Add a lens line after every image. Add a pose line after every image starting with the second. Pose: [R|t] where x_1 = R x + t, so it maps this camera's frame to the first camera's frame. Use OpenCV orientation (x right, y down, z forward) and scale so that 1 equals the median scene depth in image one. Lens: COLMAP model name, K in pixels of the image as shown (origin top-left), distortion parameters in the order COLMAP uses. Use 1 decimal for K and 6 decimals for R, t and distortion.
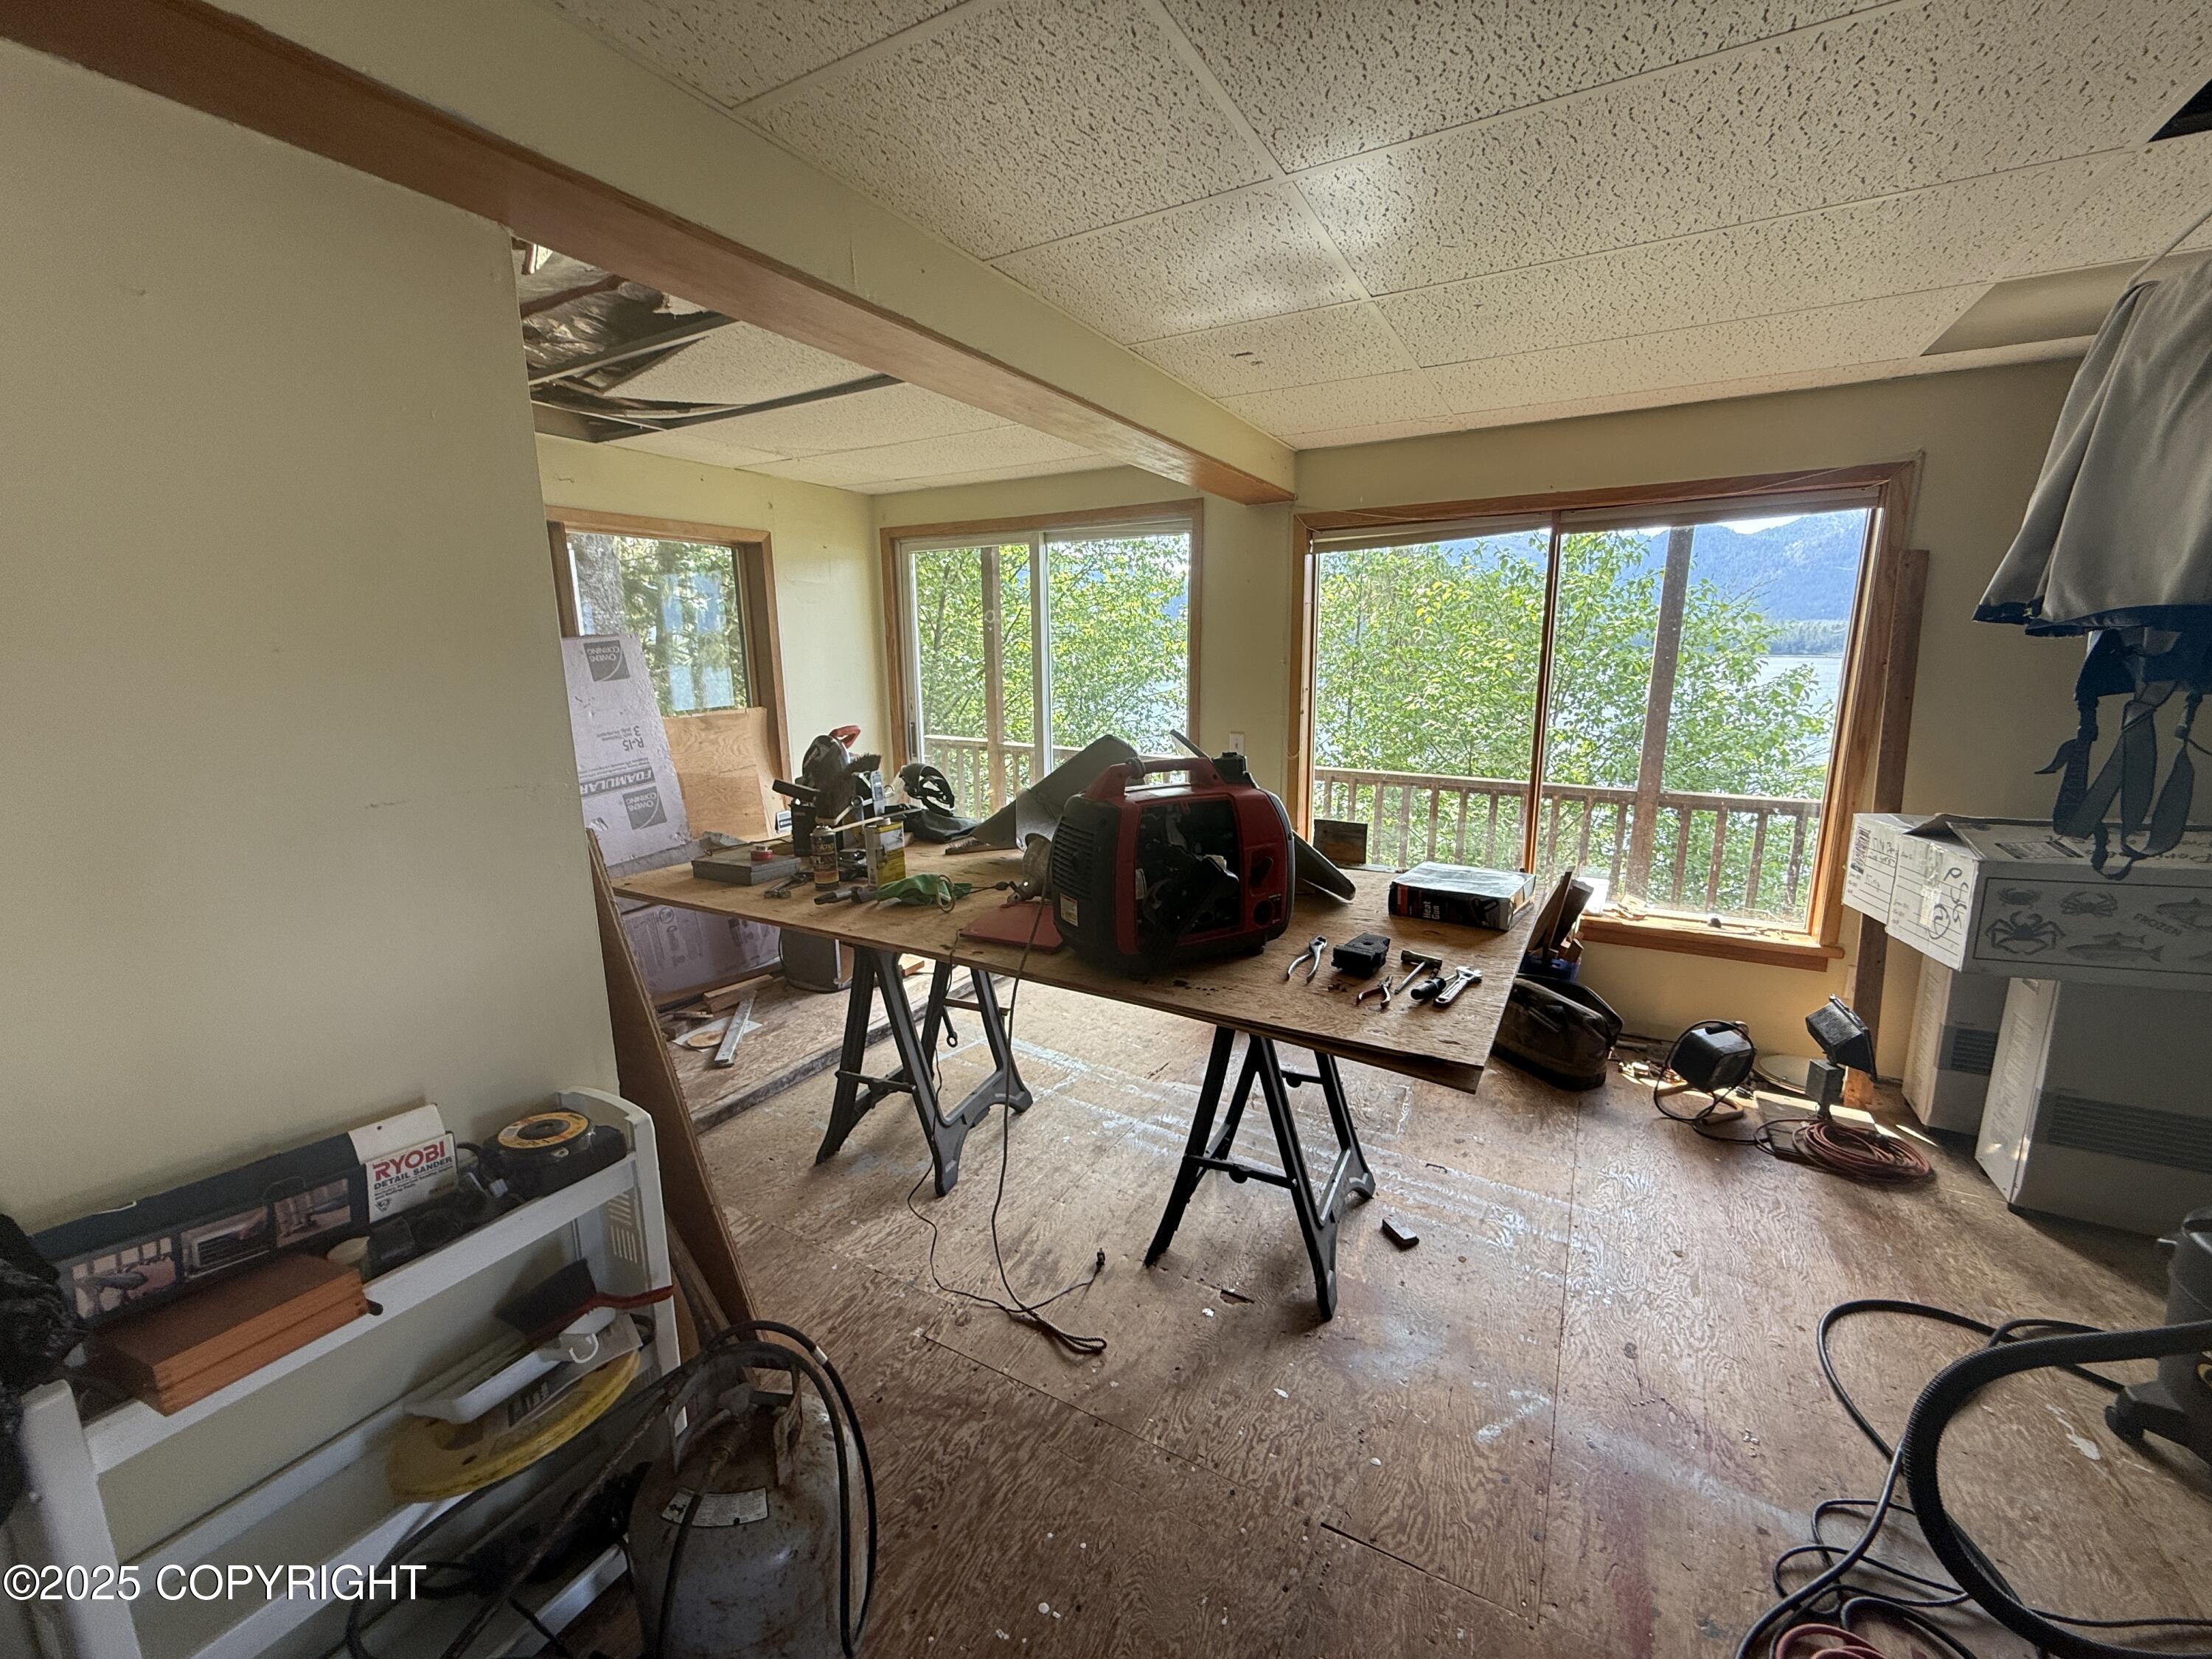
lens RADIAL K [[883.3, 0, 1103.9], [0, 883.3, 835.4], [0, 0, 1]] dist [-0.000873, 0.000464]
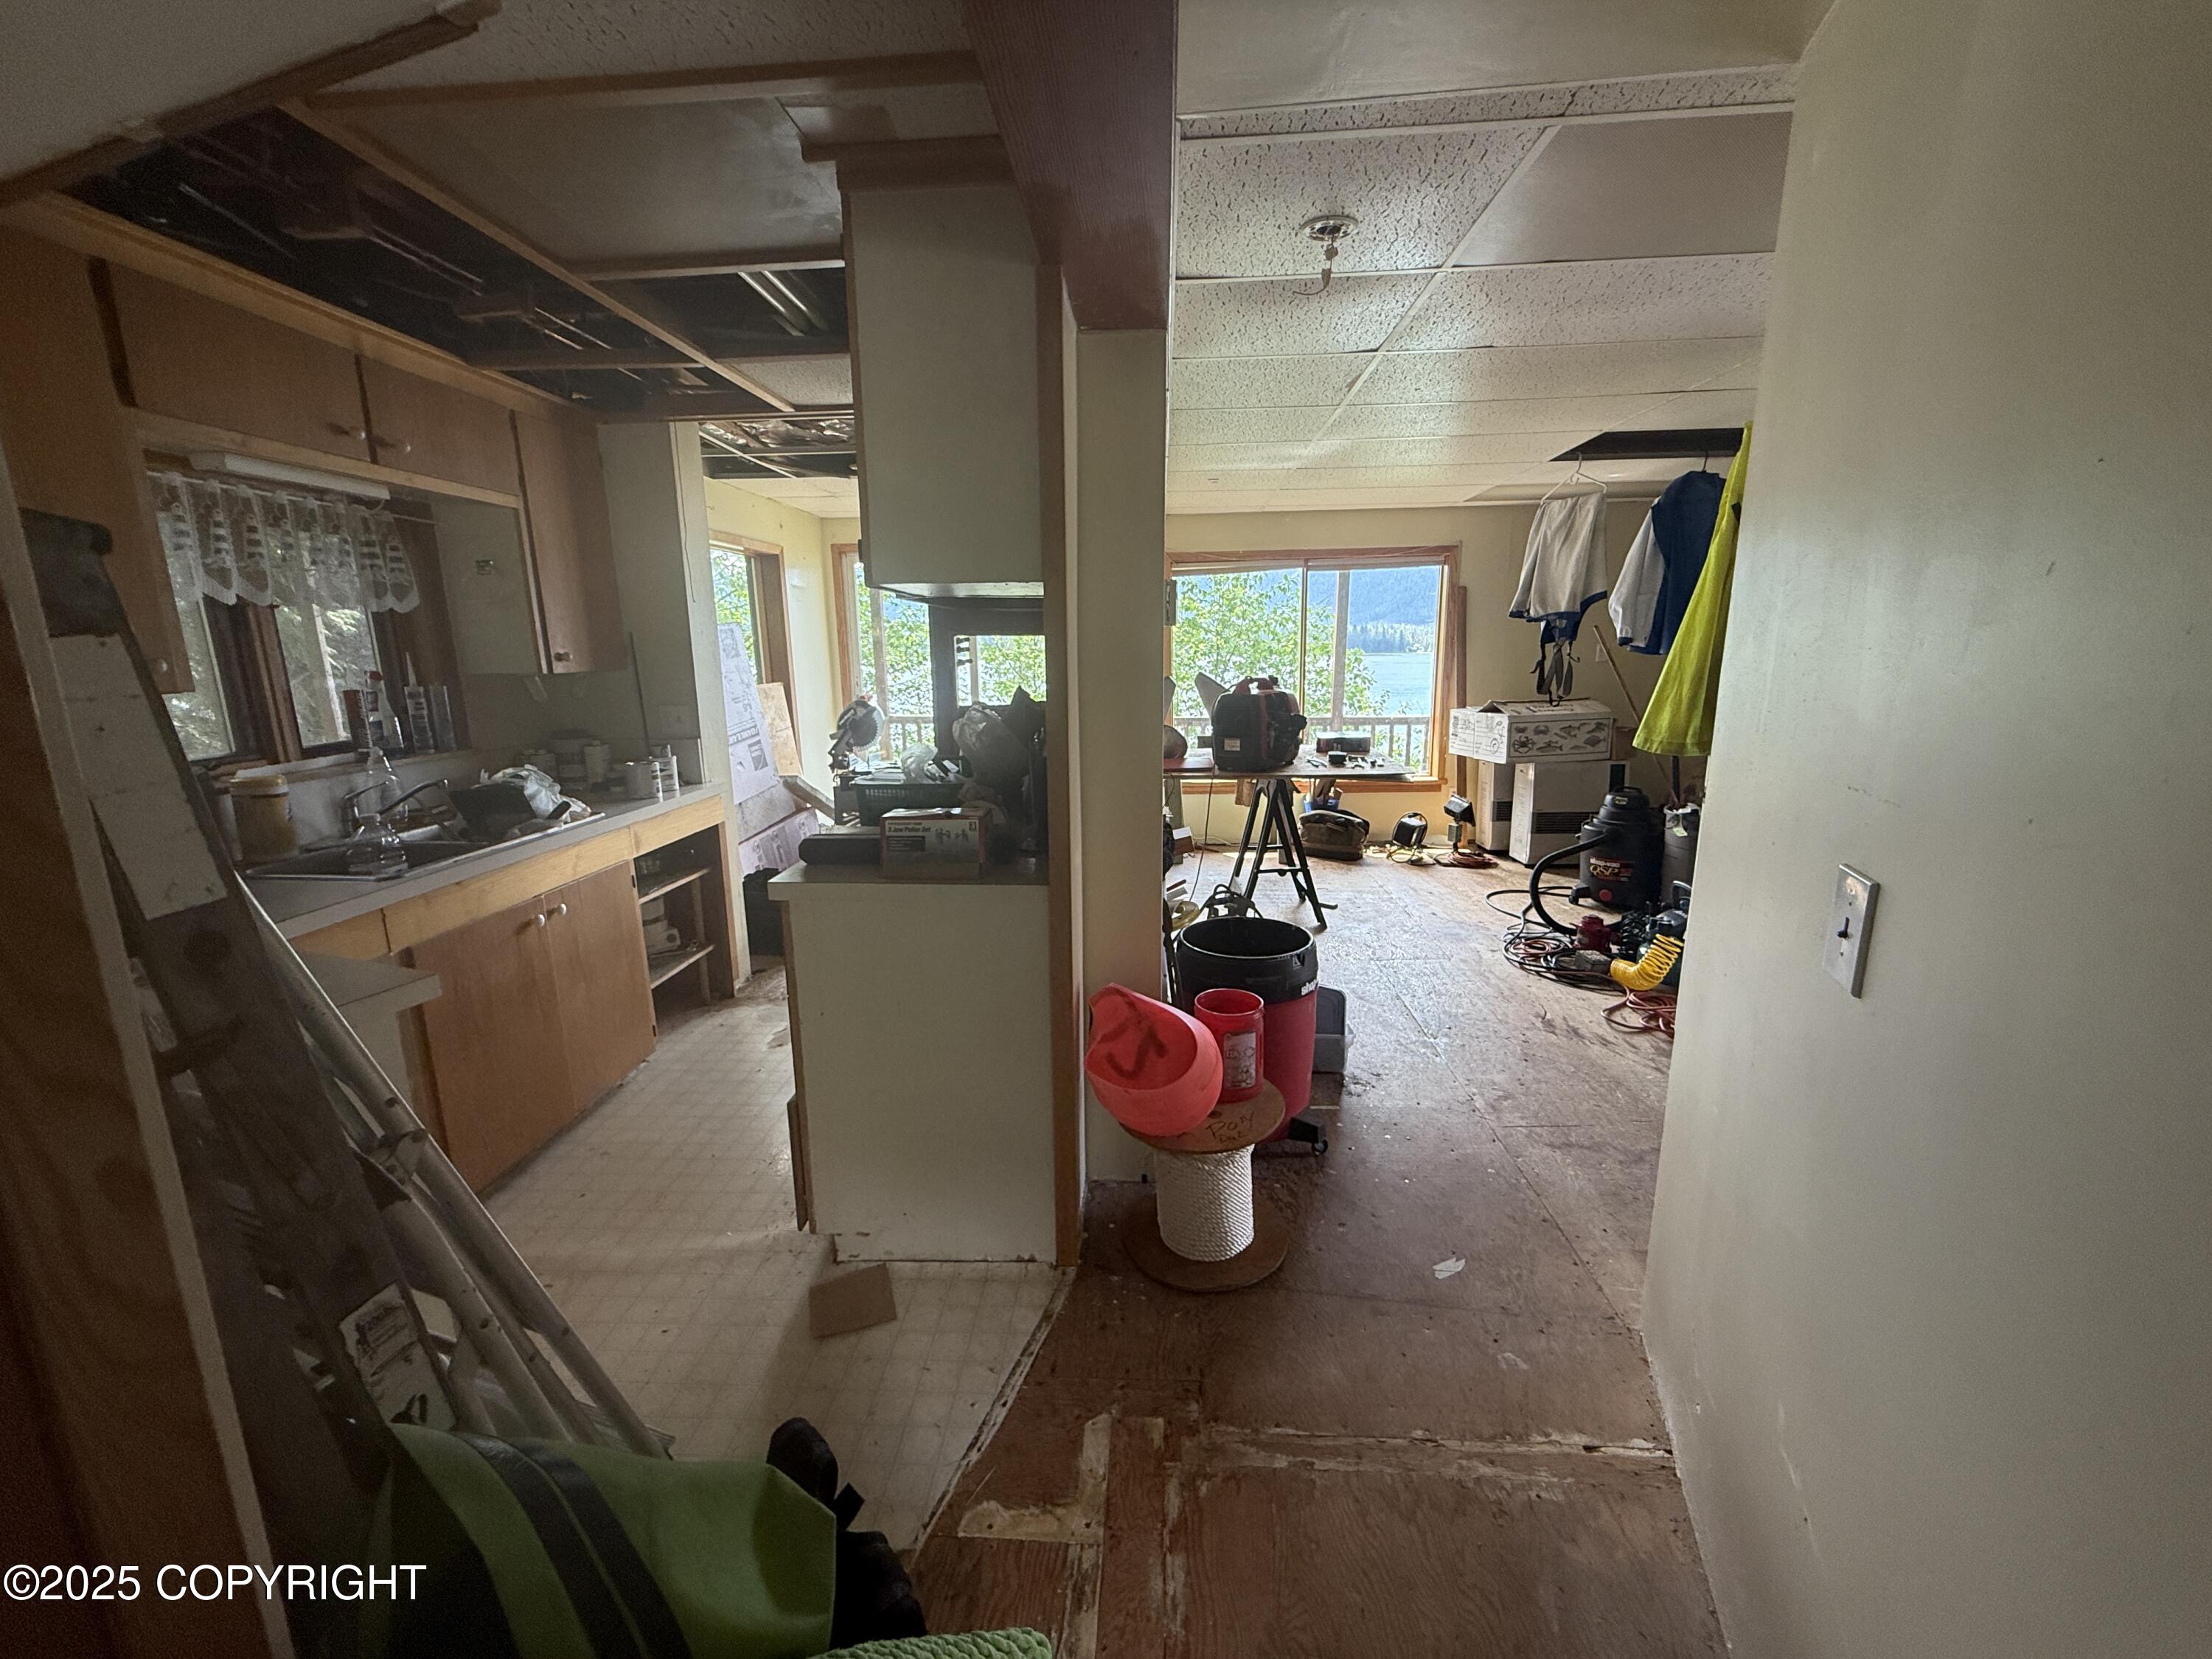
lens RADIAL K [[886.7, 0, 1097.2], [0, 886.7, 829.7], [0, 0, 1]] dist [0.000330, -0.000160]
pose [[0.900628, -0.093639, 0.424382, -0.915667], [0.098502, 0.995081, 0.010520, 0.169193], [-0.423280, 0.032328, 0.905422, -0.606075]]
